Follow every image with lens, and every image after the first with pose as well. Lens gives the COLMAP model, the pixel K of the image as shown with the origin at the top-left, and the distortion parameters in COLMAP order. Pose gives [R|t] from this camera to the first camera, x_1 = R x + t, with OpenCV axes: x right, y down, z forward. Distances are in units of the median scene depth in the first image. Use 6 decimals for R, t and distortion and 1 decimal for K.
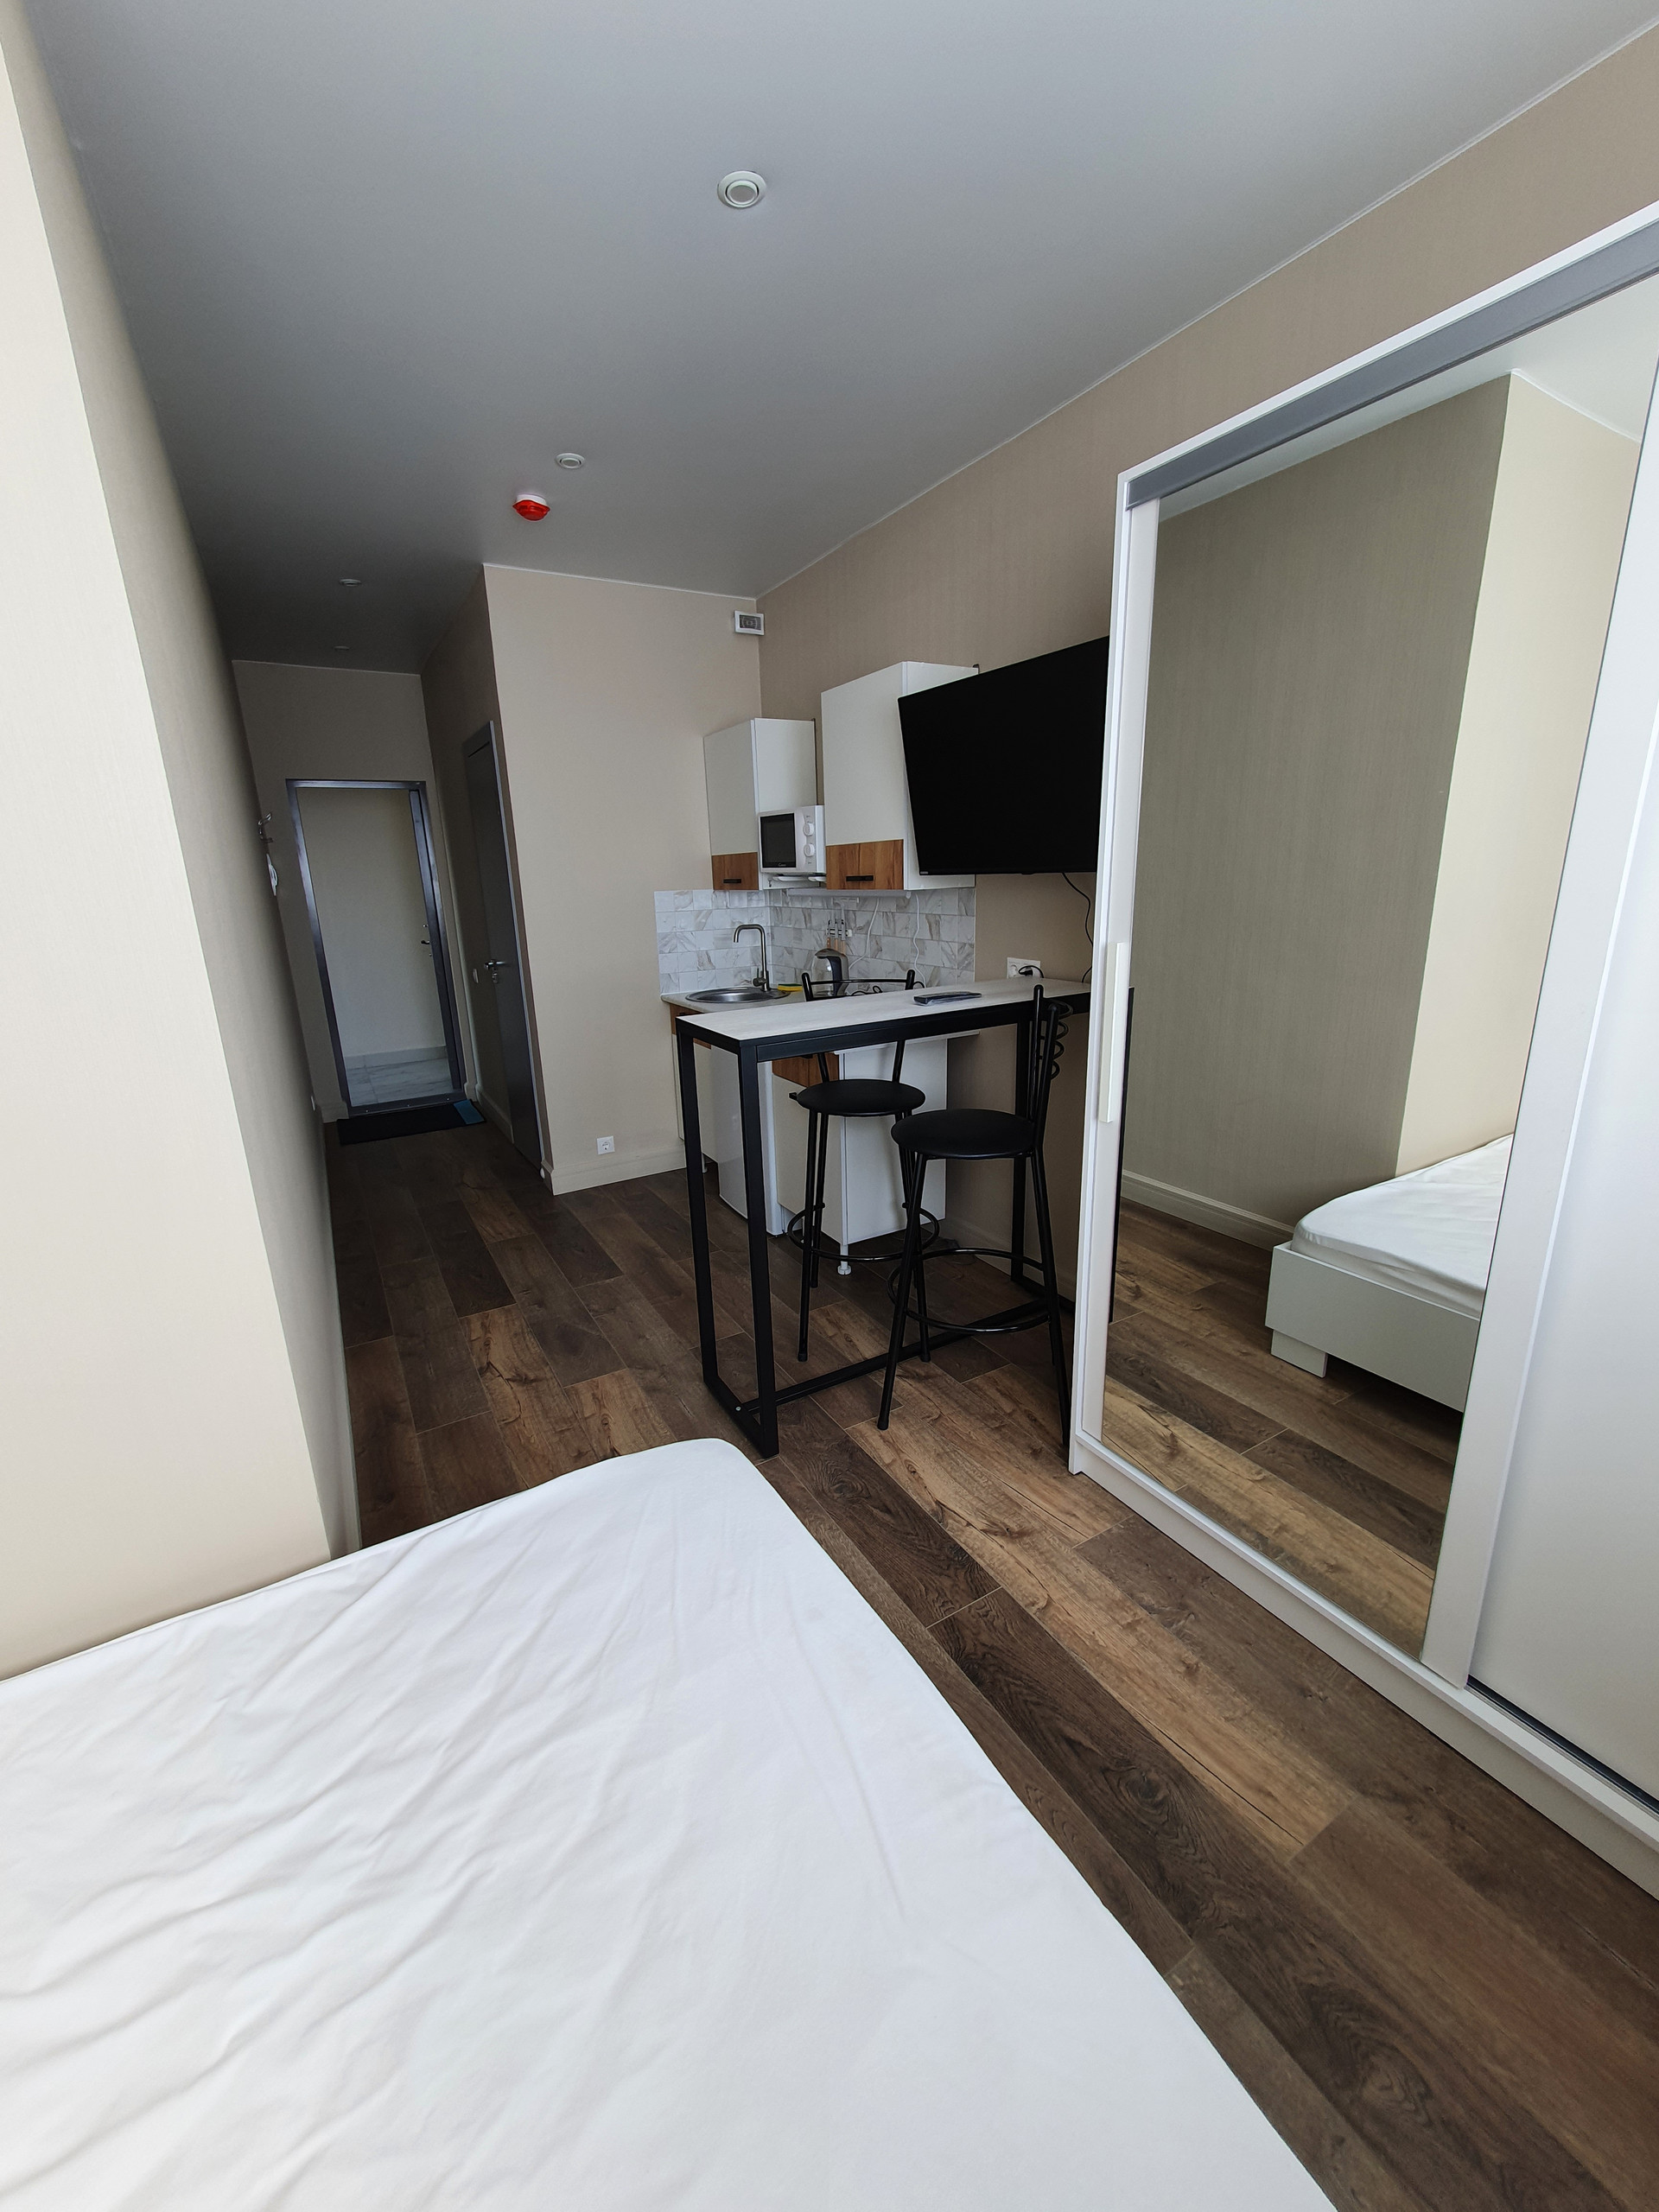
lens RADIAL K [[873.8, 0, 815.8], [0, 873.8, 1099.2], [0, 0, 1]] dist [0.000594, 0.000001]
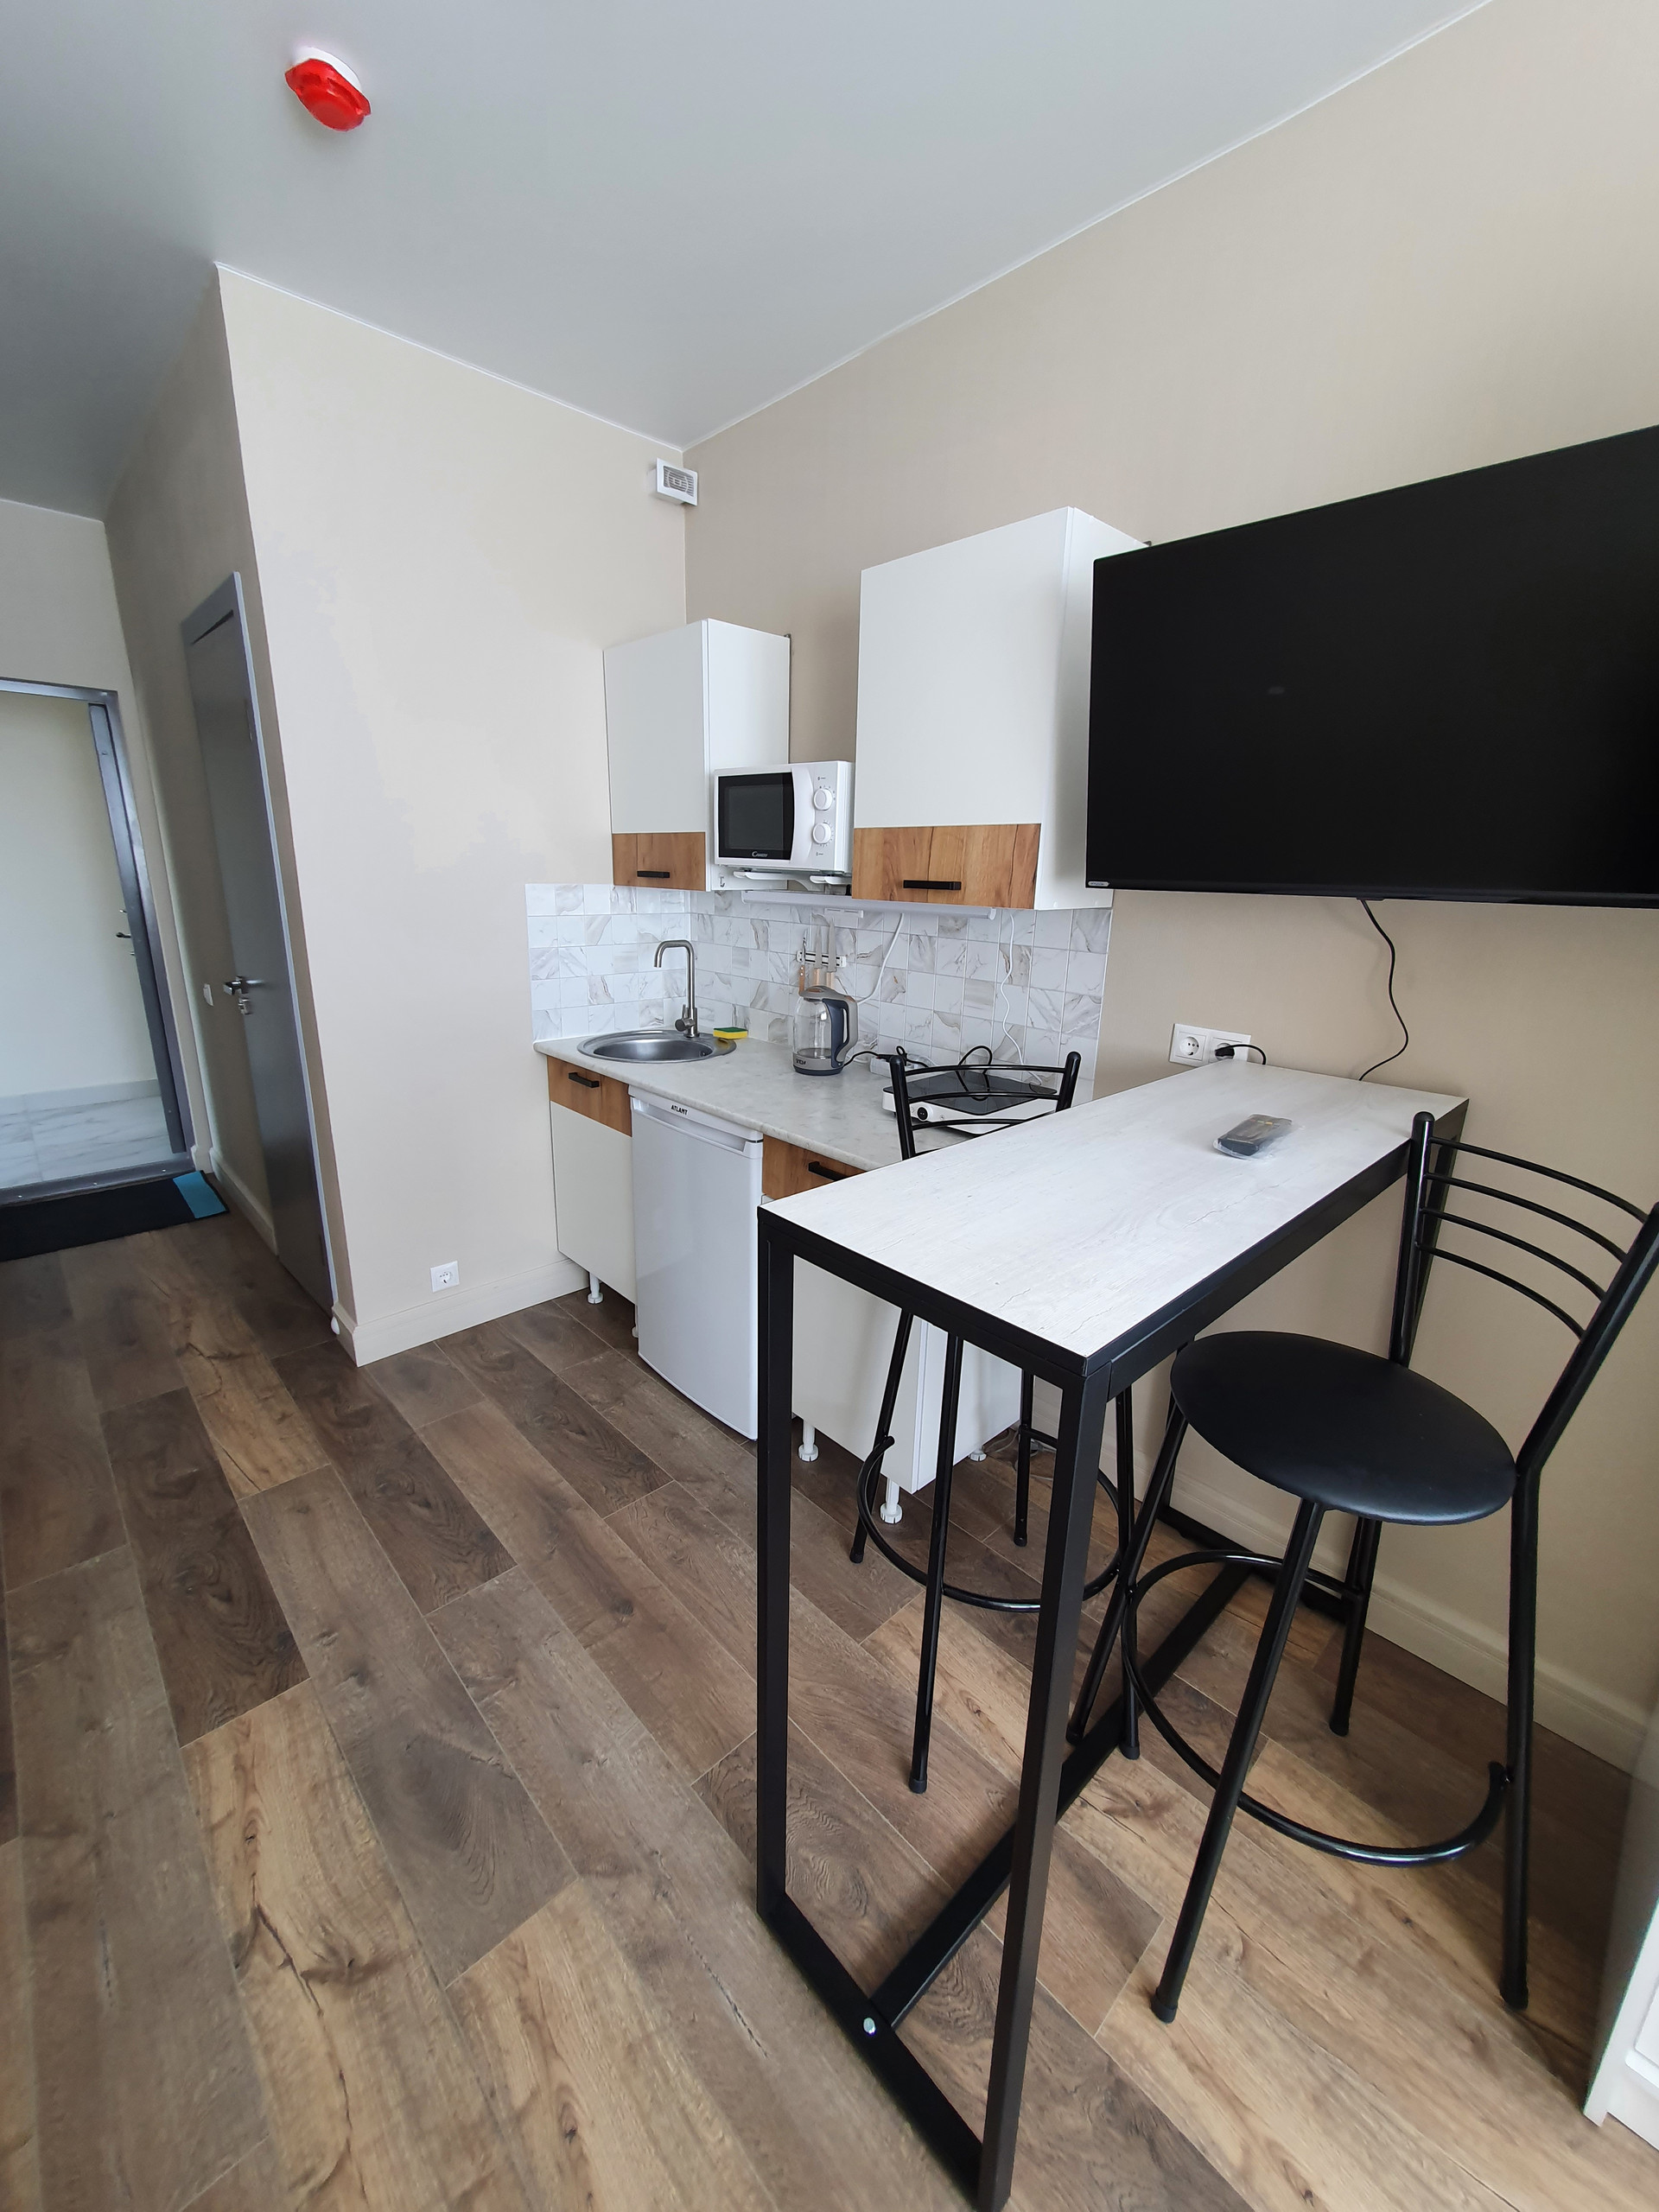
lens RADIAL K [[873.8, 0, 820.4], [0, 873.8, 1099.1], [0, 0, 1]] dist [0.000594, 0.000001]
pose [[0.971291, -0.009198, 0.237717, -0.155069], [0.007693, 0.999944, 0.007260, -0.100015], [-0.237770, -0.005223, 0.971307, 0.393290]]
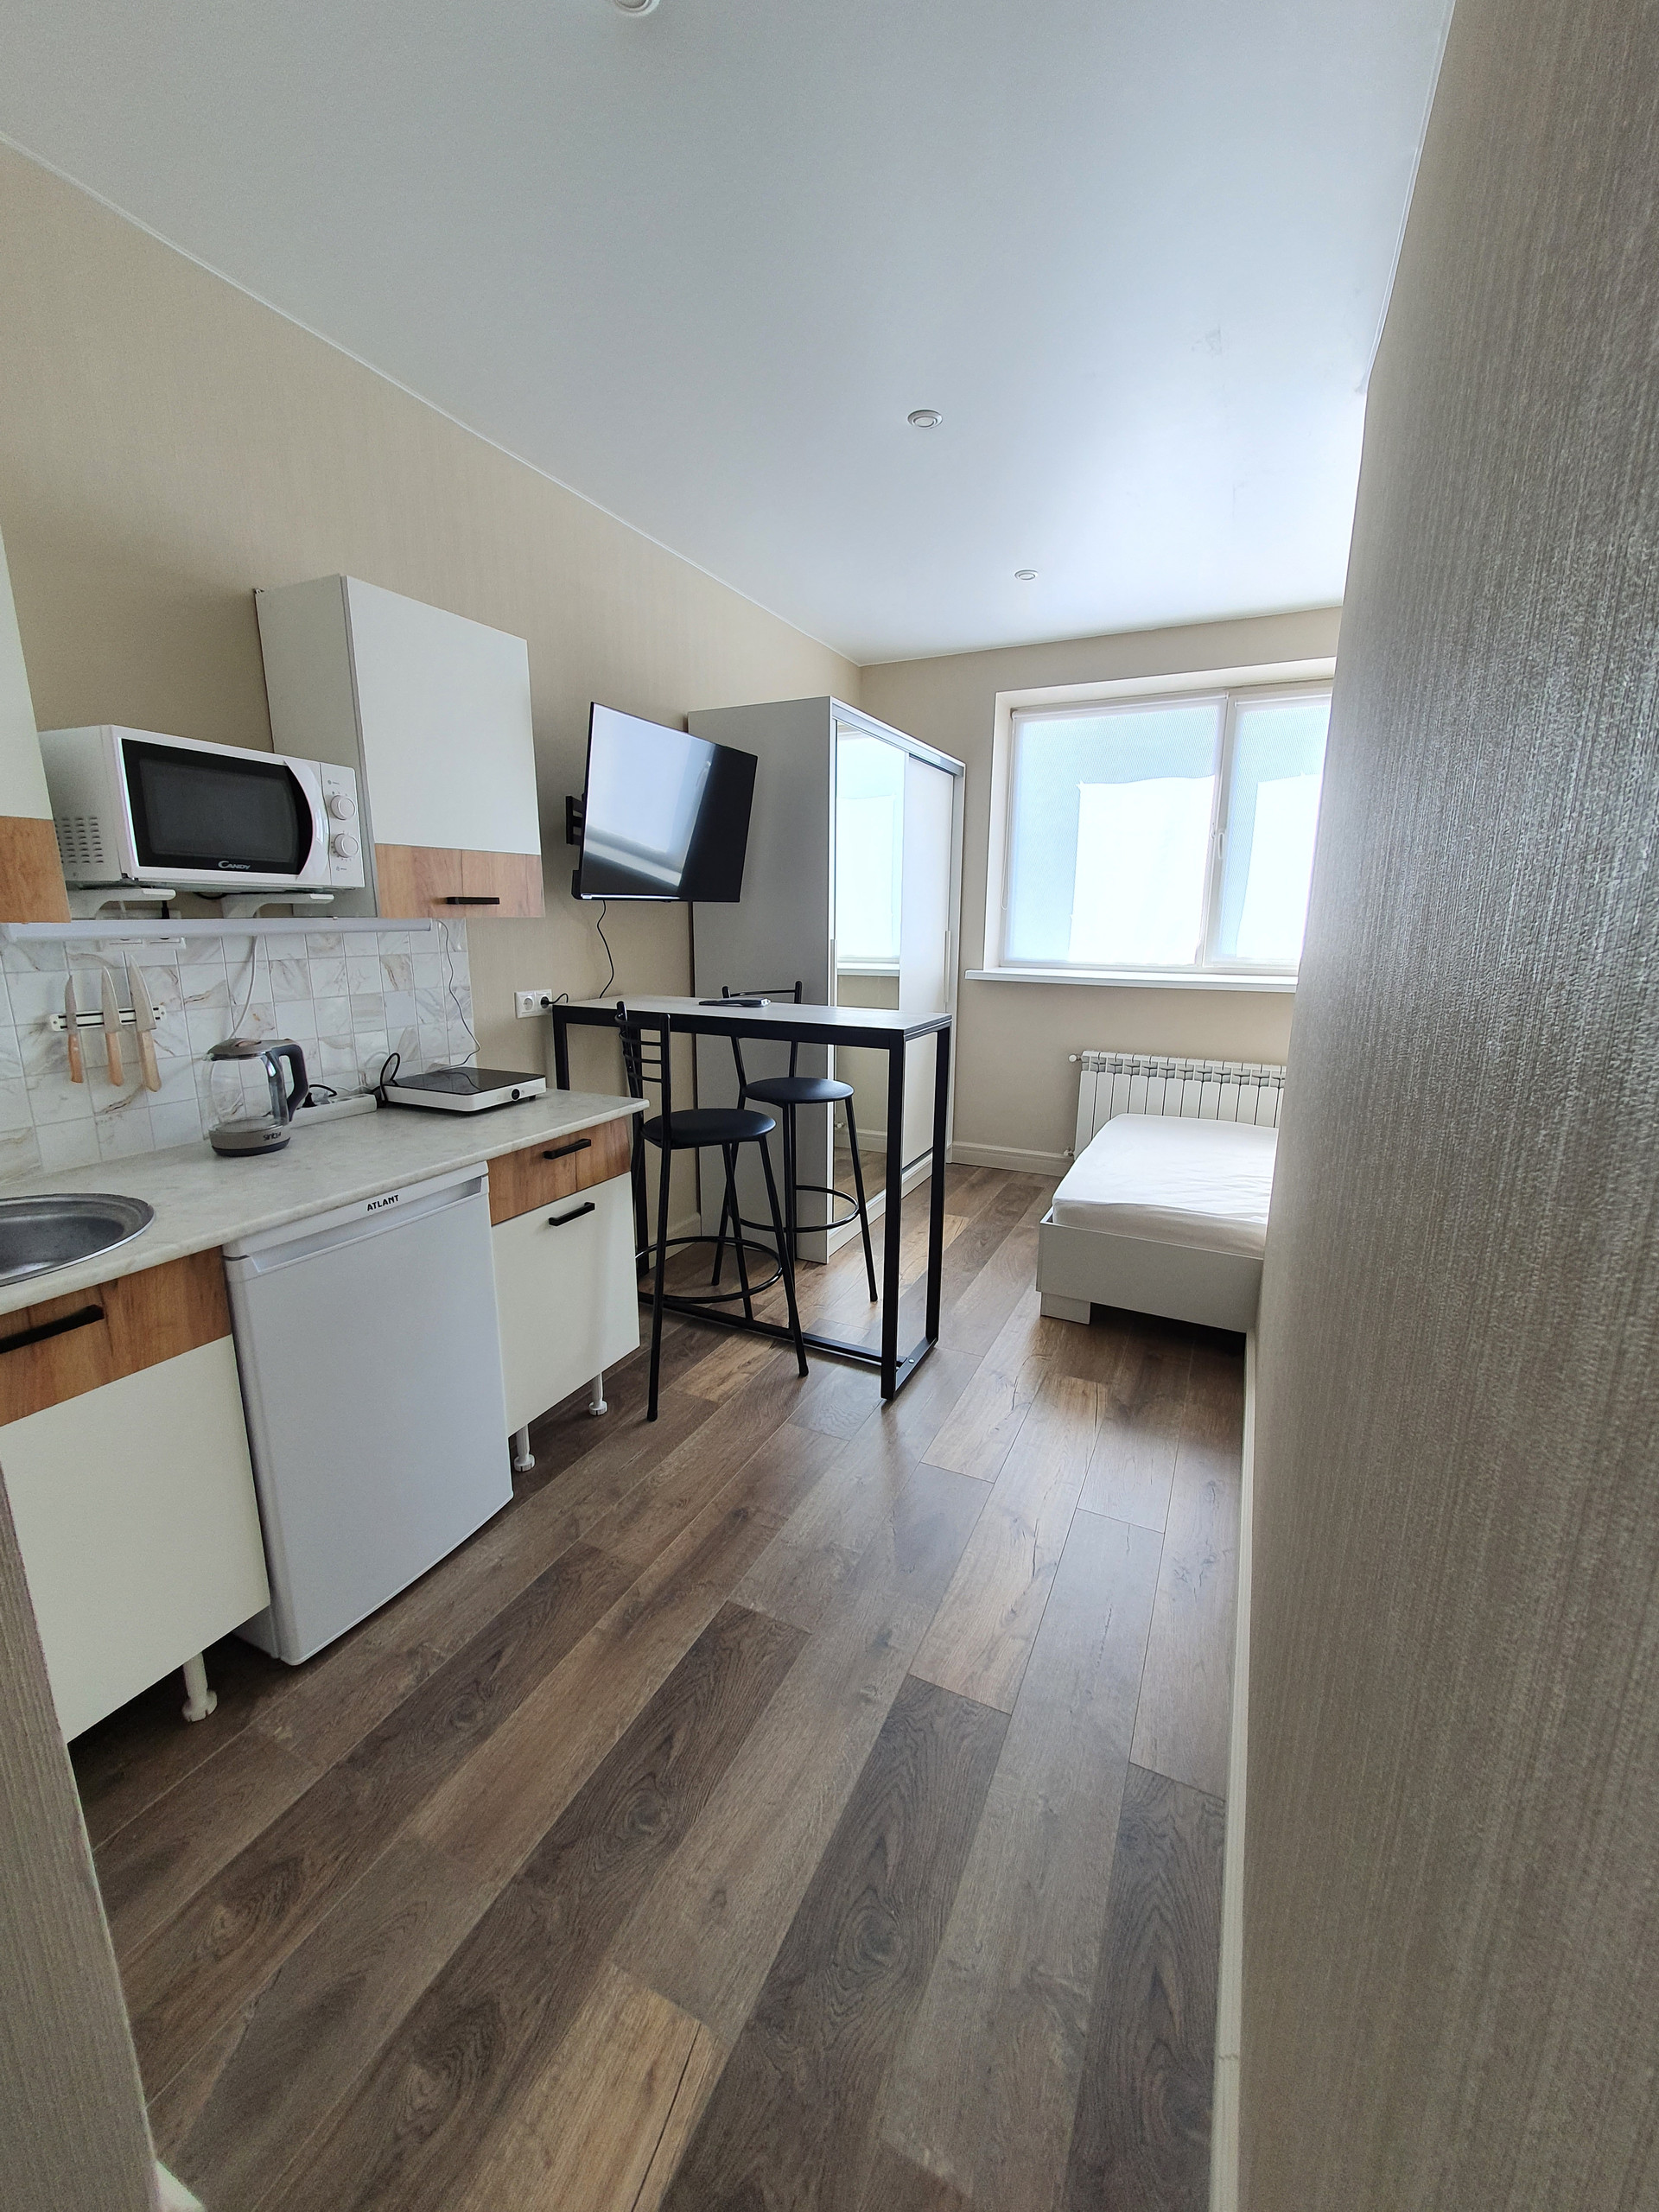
lens RADIAL K [[873.8, 0, 818.3], [0, 873.8, 1102.2], [0, 0, 1]] dist [0.000594, 0.000001]
pose [[-0.553776, -0.148738, 0.819274, -0.634300], [0.227218, 0.919582, 0.320533, -0.242474], [-0.801065, 0.363657, -0.475446, 1.068530]]
